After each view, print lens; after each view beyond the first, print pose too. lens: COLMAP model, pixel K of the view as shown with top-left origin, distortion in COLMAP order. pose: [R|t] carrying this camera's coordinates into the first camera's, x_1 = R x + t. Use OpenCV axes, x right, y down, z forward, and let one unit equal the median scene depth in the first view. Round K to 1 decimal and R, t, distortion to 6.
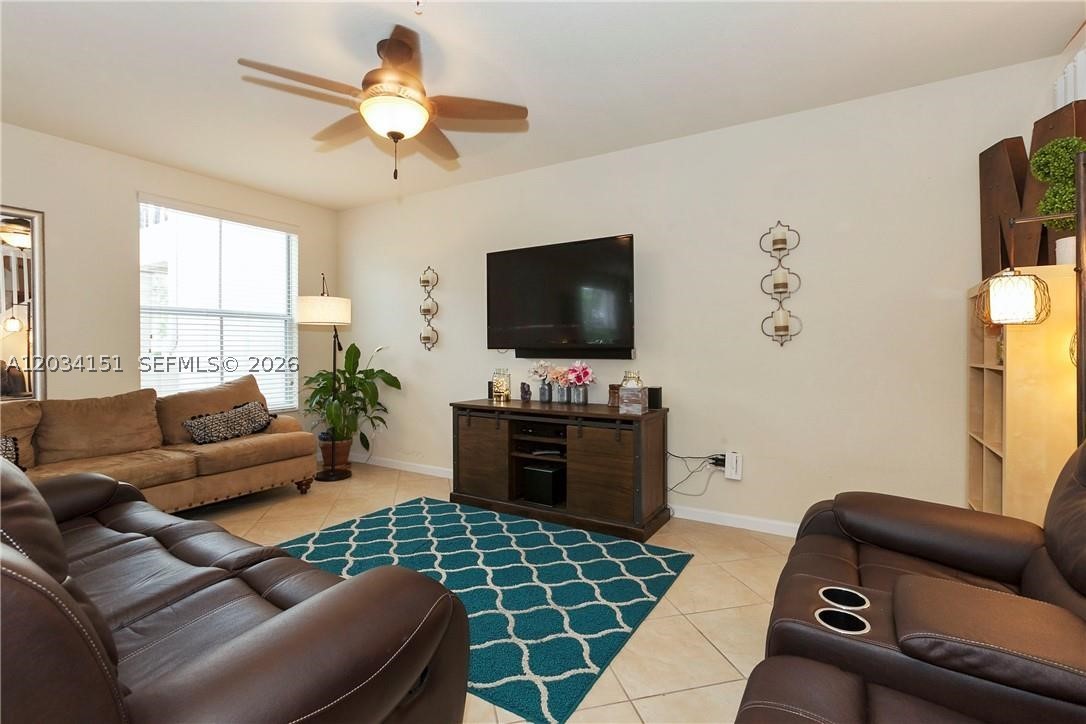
lens RADIAL K [[512.0, 0, 543.3], [0, 512.0, 349.3], [0, 0, 1]] dist [-0.037706, 0.016641]
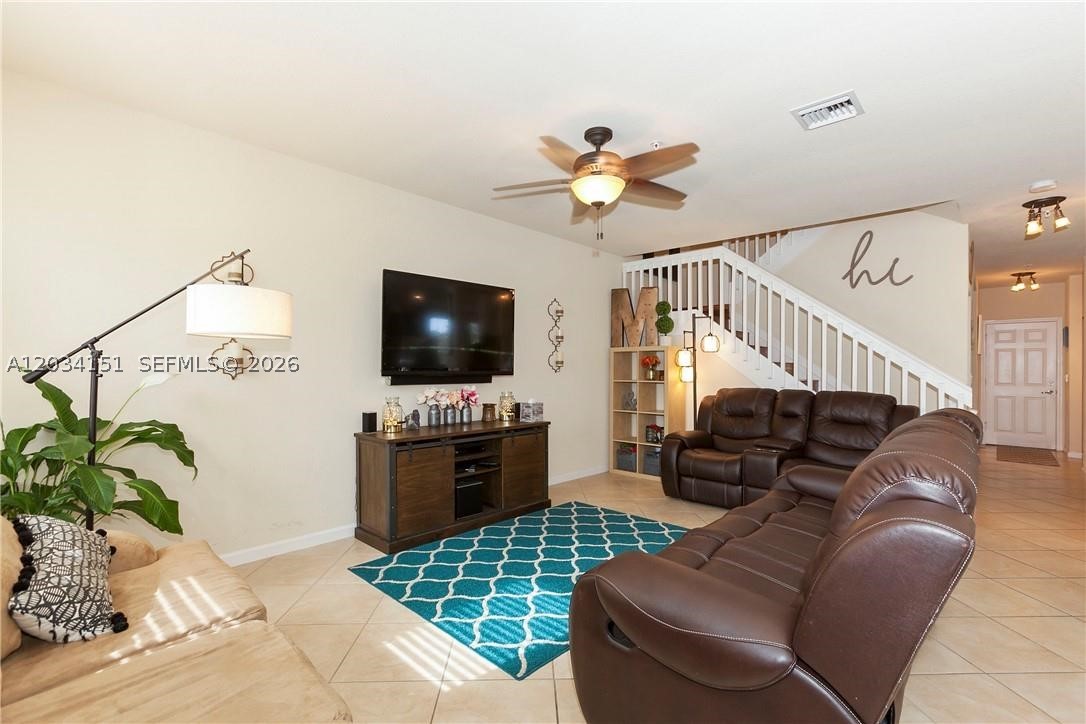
lens RADIAL K [[493.9, 0, 540.8], [0, 493.9, 378.3], [0, 0, 1]] dist [-0.035979, 0.014546]
pose [[0.200033, -0.010755, 0.979730, -0.893315], [0.010601, 0.999905, 0.008812, -0.002032], [-0.979732, 0.008623, 0.200128, 0.557556]]
